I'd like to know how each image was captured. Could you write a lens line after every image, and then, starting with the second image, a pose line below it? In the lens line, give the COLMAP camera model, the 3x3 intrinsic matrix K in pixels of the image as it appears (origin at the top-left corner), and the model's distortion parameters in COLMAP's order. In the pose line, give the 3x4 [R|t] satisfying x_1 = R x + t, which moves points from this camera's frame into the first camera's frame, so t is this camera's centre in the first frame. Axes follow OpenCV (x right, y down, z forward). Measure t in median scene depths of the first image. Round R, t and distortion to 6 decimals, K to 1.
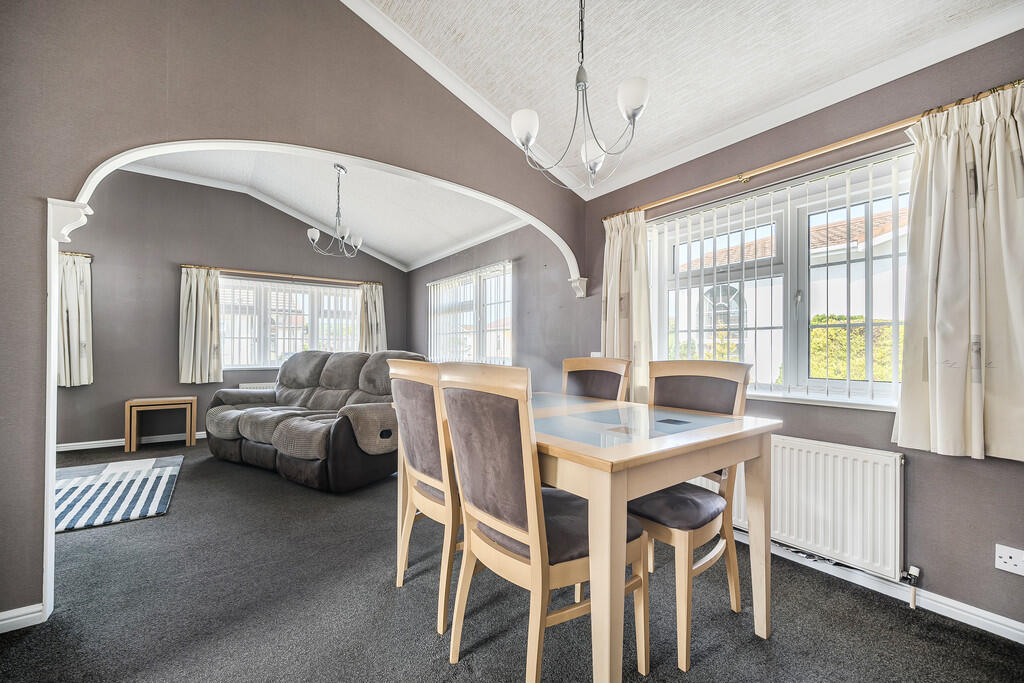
lens RADIAL K [[411.5, 0, 515.8], [0, 411.5, 347.7], [0, 0, 1]] dist [-0.000255, -0.000029]
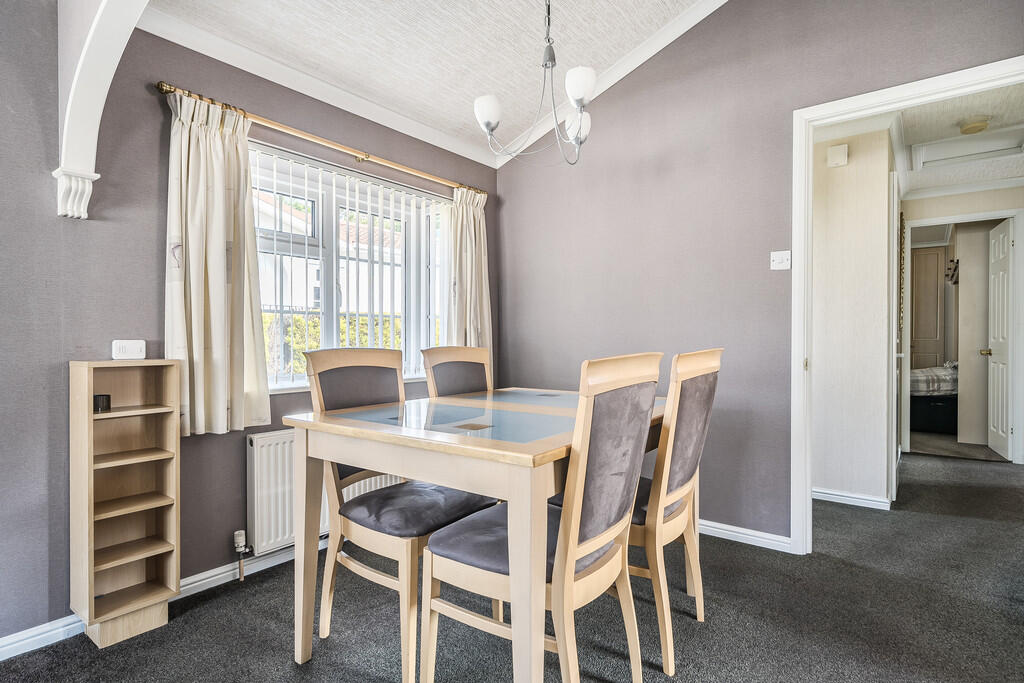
lens RADIAL K [[536.2, 0, 512.0], [0, 536.2, 341.5], [0, 0, 1]] dist [-0.002118, -0.000310]
pose [[-0.265153, -0.011053, 0.964143, -0.753432], [-0.011443, 0.999900, 0.008316, 0.001419], [-0.964138, -0.008828, -0.265253, 0.999175]]
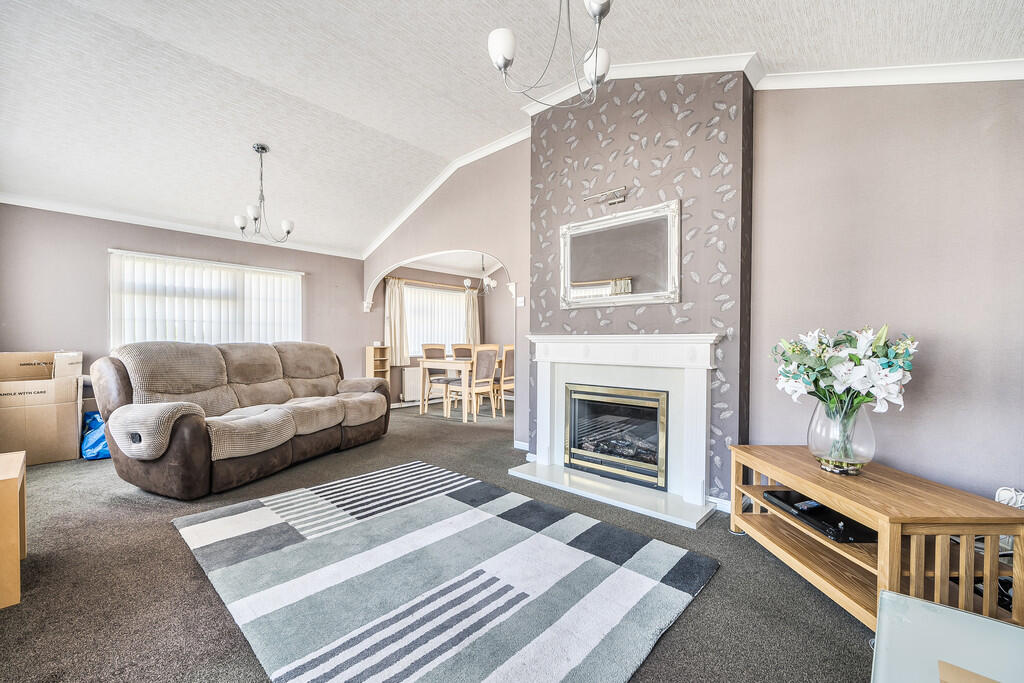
lens RADIAL K [[411.5, 0, 515.8], [0, 411.5, 347.7], [0, 0, 1]] dist [-0.000255, -0.000029]
pose [[-0.199906, -0.017486, 0.979659, -2.571706], [-0.015102, 0.999777, 0.014764, 0.001844], [-0.979699, -0.011844, -0.200126, 1.021944]]
